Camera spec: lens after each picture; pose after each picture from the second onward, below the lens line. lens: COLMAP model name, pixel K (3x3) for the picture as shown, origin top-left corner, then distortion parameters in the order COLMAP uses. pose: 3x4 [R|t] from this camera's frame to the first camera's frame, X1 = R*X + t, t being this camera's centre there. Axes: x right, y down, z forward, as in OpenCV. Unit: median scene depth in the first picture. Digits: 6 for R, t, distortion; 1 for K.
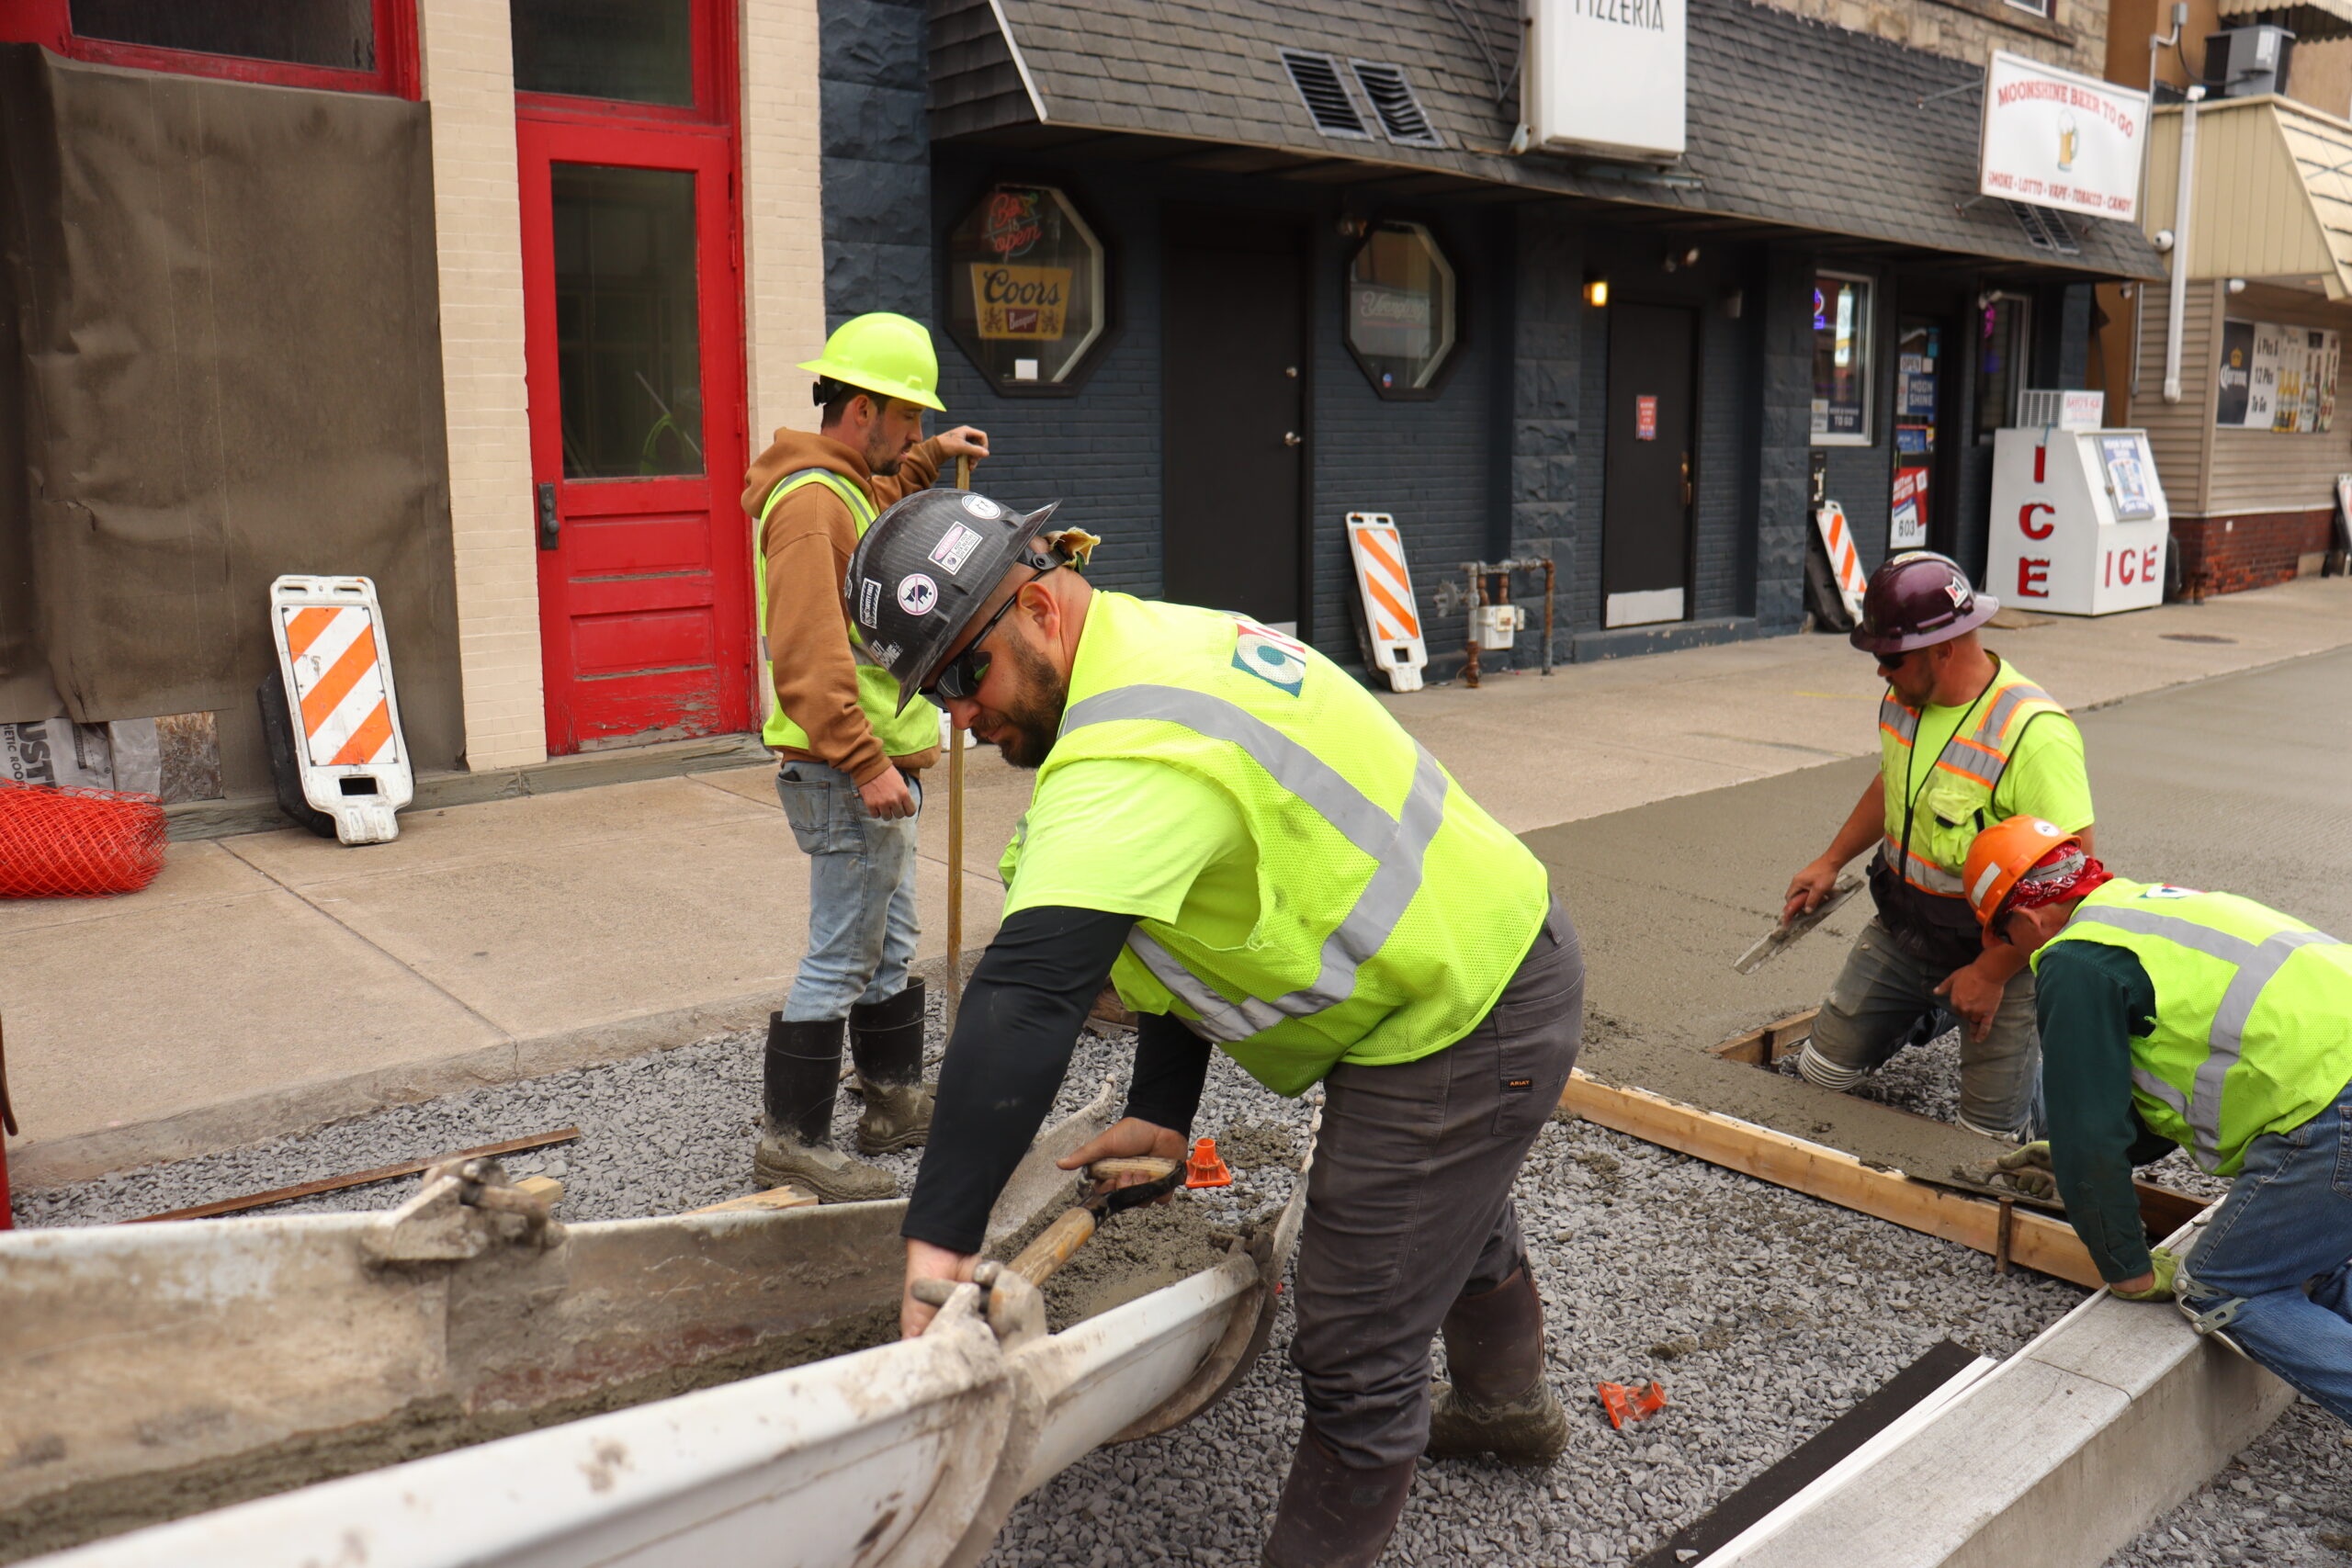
lens RADIAL K [[1929.1, 0, 1176.0], [0, 1929.1, 784.0], [0, 0, 1]] dist [-0.175037, 0.178843]
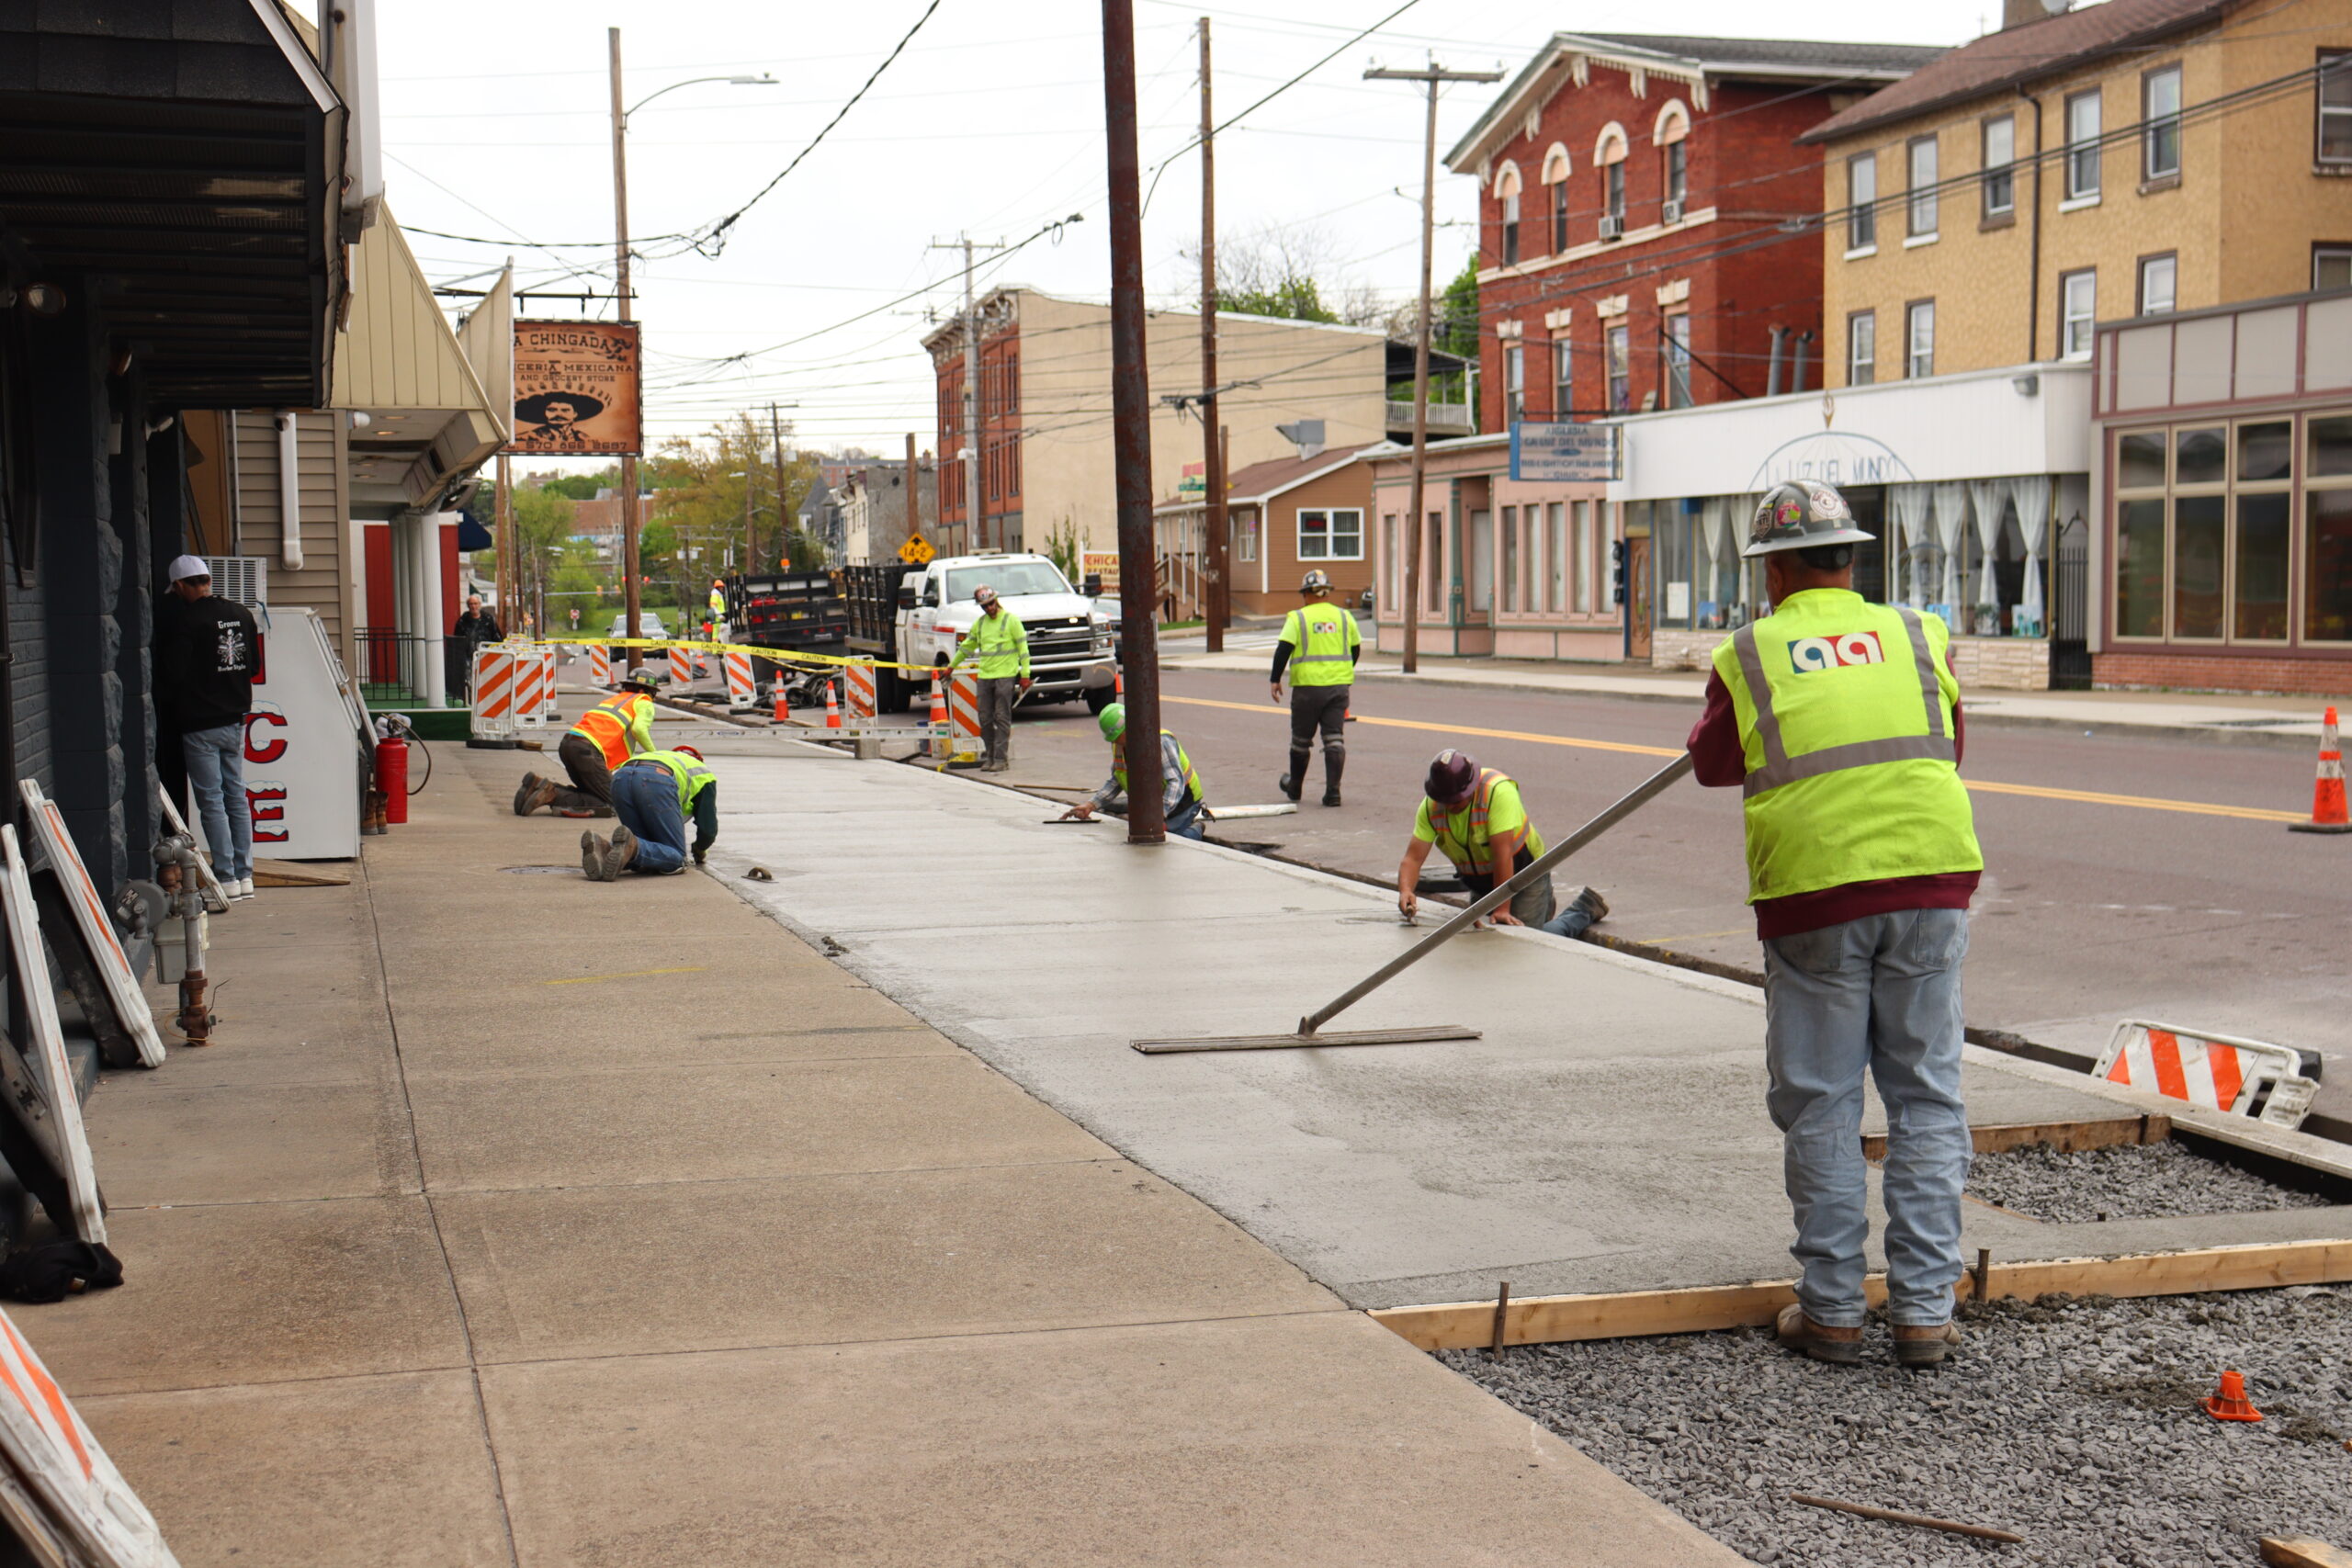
lens RADIAL K [[2903.3, 0, 1176.0], [0, 2903.3, 784.0], [0, 0, 1]] dist [0.003769, 0.004204]
pose [[0.411715, -0.061623, 0.909227, -0.408692], [0.174065, 0.984660, -0.012084, -0.048421], [-0.894535, 0.163239, 0.416126, 0.226194]]
